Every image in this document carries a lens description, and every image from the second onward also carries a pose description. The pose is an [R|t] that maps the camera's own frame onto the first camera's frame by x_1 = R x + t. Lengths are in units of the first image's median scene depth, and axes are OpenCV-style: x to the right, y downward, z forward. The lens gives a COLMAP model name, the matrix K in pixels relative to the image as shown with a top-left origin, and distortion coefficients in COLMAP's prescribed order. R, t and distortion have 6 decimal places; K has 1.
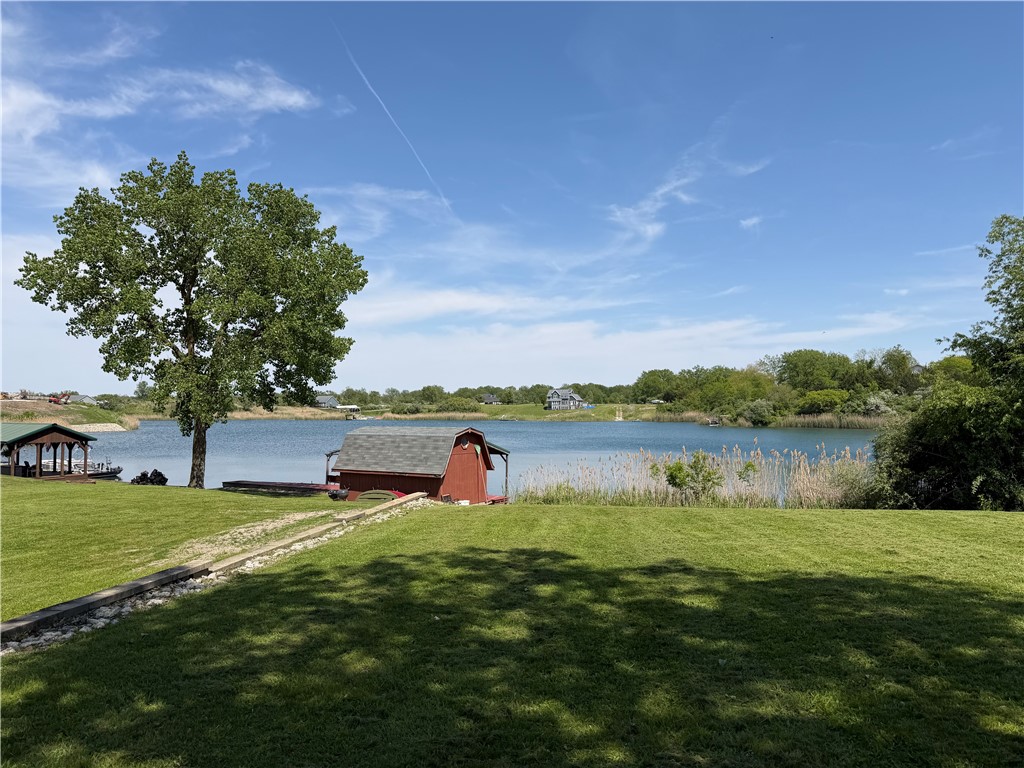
lens RADIAL K [[722.7, 0, 509.1], [0, 722.7, 373.8], [0, 0, 1]] dist [0.075415, -0.134653]
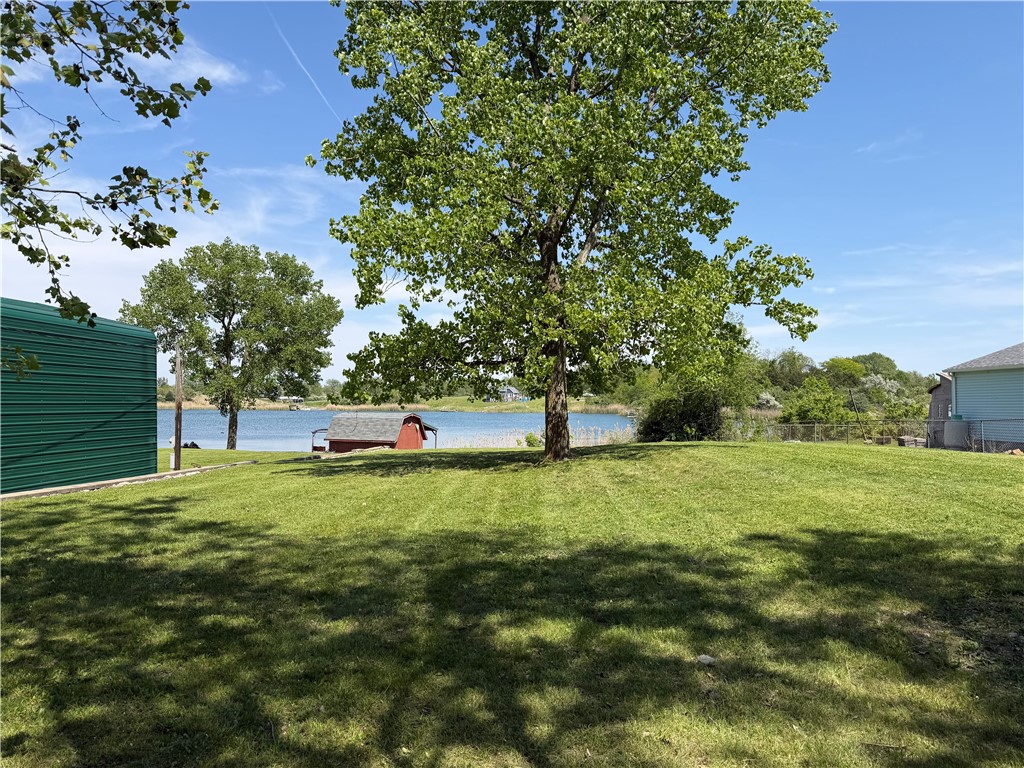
lens RADIAL K [[734.2, 0, 512.0], [0, 734.2, 384.0], [0, 0, 1]] dist [0.080368, -0.148626]
pose [[0.995618, 0.009721, 0.093003, 0.011788], [-0.012092, 0.999615, 0.024963, -0.030758], [-0.092725, -0.025978, 0.995353, -0.579504]]
